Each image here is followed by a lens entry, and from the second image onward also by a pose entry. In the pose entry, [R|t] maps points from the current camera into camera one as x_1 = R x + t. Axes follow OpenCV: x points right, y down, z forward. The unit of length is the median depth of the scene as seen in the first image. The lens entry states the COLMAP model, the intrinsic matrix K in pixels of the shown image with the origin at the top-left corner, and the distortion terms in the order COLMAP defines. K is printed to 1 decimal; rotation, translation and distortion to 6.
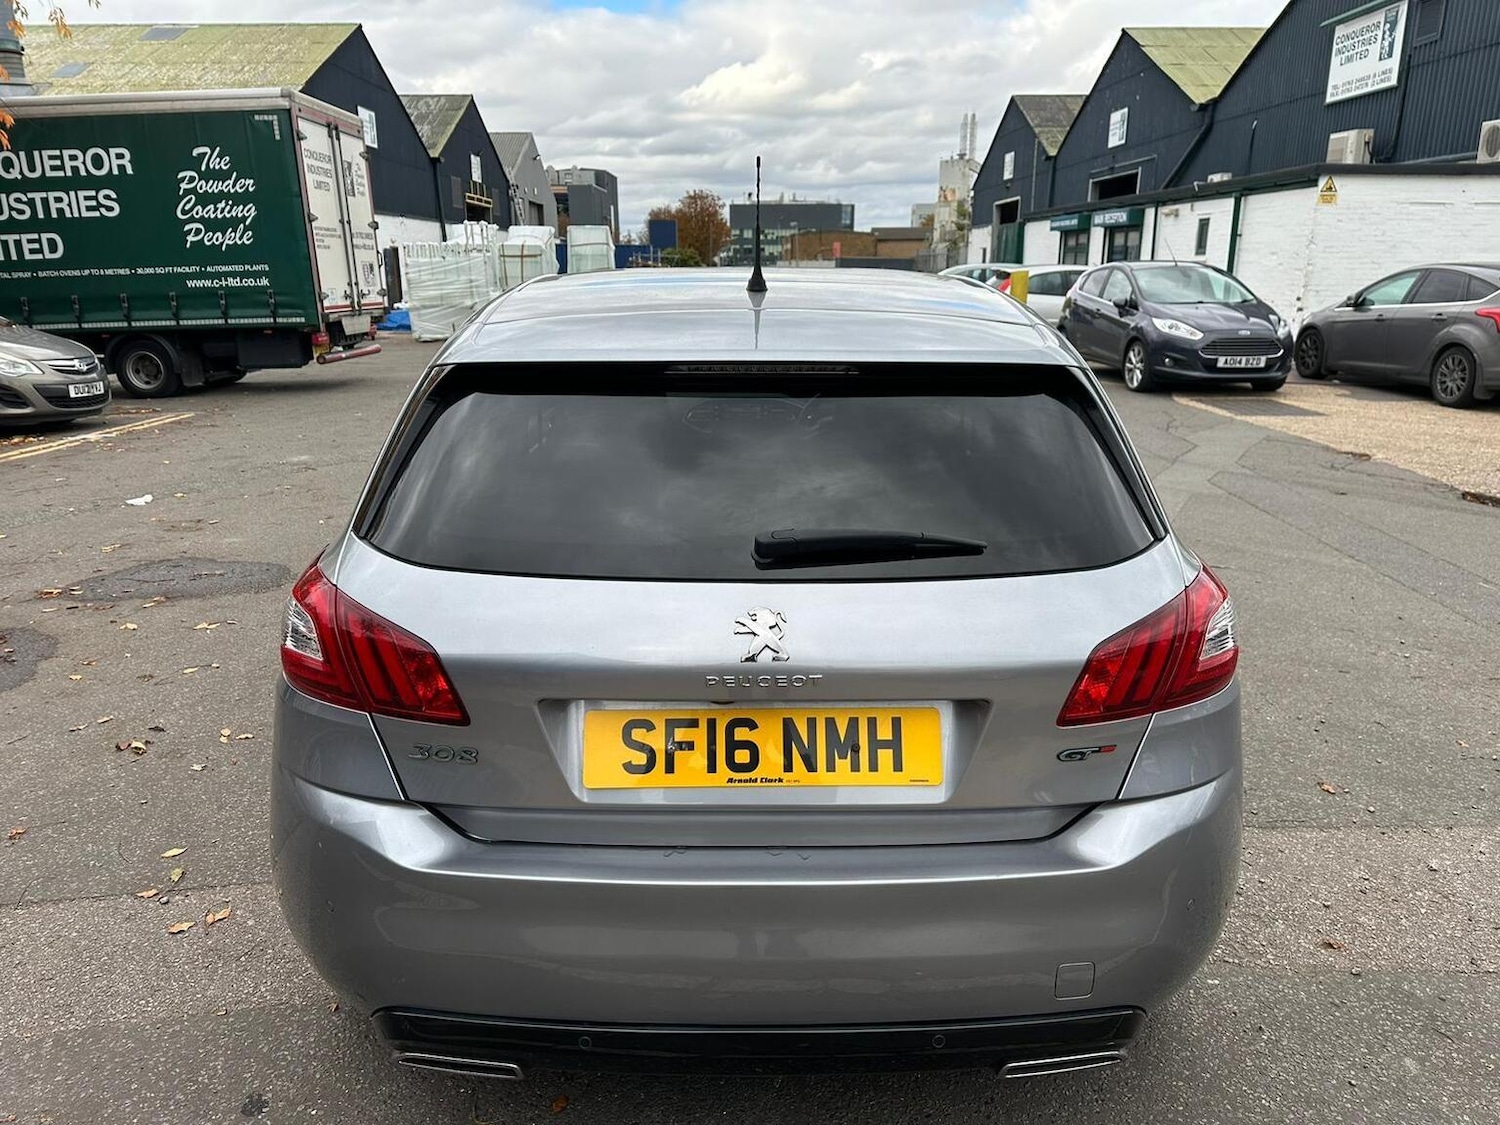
lens RADIAL K [[1055.7, 0, 746.5], [0, 1055.7, 564.7], [0, 0, 1]] dist [0.027618, -0.036971]
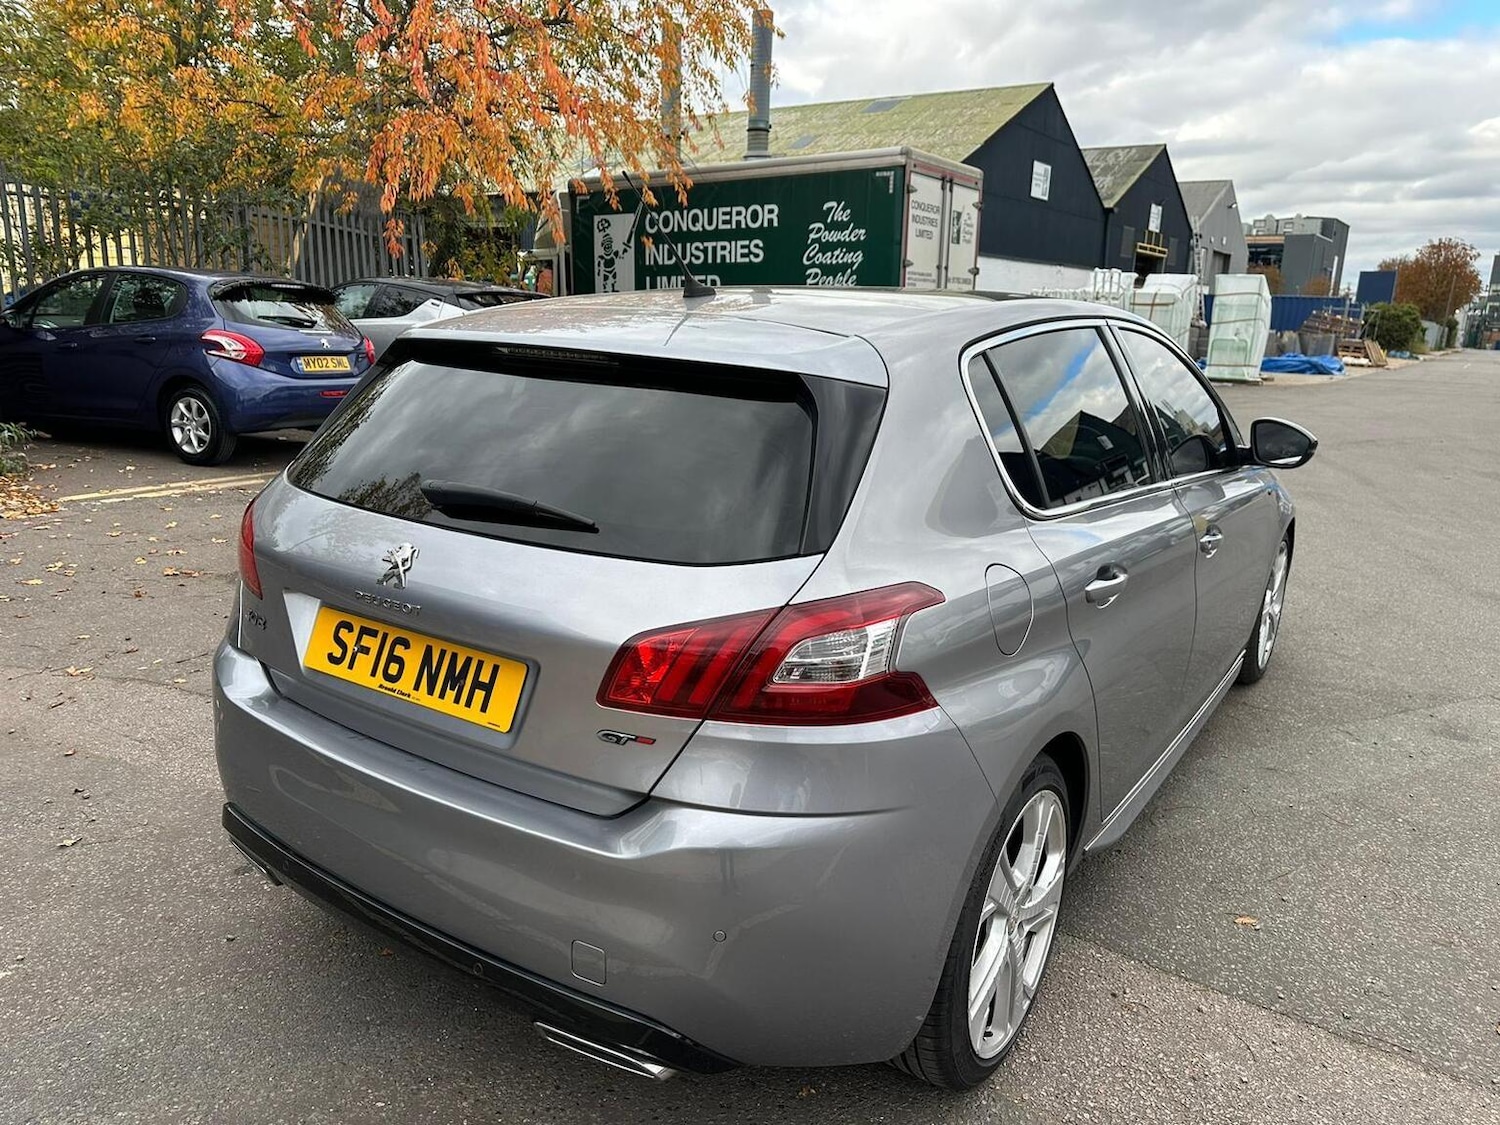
lens RADIAL K [[1052.2, 0, 749.5], [0, 1052.2, 581.0], [0, 0, 1]] dist [0.033919, -0.035732]
pose [[0.821360, 0.167187, -0.545358, 0.106185], [-0.183542, 0.982698, 0.024828, -0.001869], [0.540074, 0.079703, 0.837835, 0.024808]]
